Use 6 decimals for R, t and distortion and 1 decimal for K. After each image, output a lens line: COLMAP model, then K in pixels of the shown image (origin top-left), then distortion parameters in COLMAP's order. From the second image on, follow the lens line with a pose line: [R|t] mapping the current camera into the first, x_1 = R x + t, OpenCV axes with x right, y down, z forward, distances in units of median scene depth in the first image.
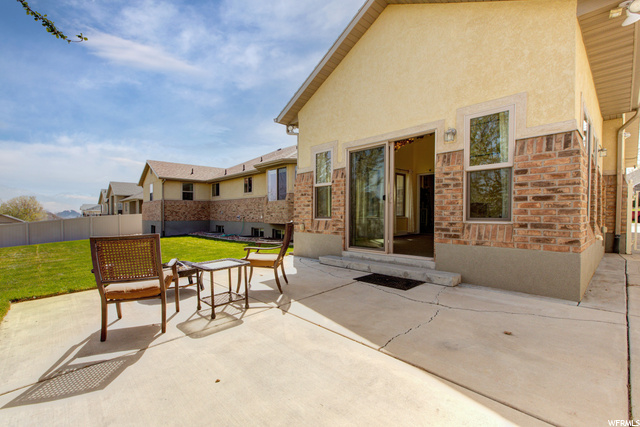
lens RADIAL K [[306.0, 0, 321.5], [0, 306.0, 201.5], [0, 0, 1]] dist [0.004019, 0.002229]
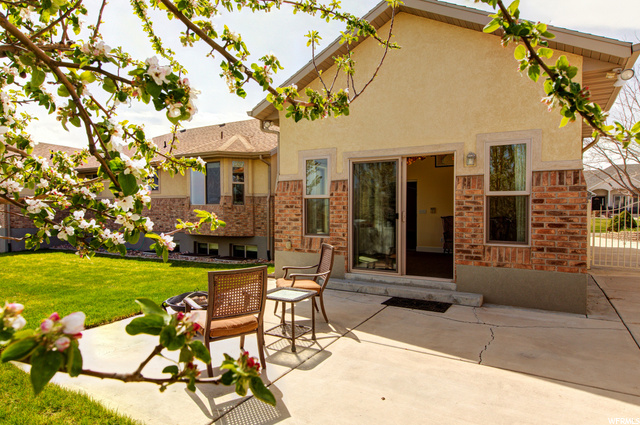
lens RADIAL K [[413.0, 0, 320.4], [0, 413.0, 191.6], [0, 0, 1]] dist [0.015255, -0.003401]
pose [[0.958359, 0.031391, 0.283834, -0.500634], [-0.027317, 0.999459, -0.018302, -0.075426], [-0.284255, 0.009787, 0.958699, -0.208895]]
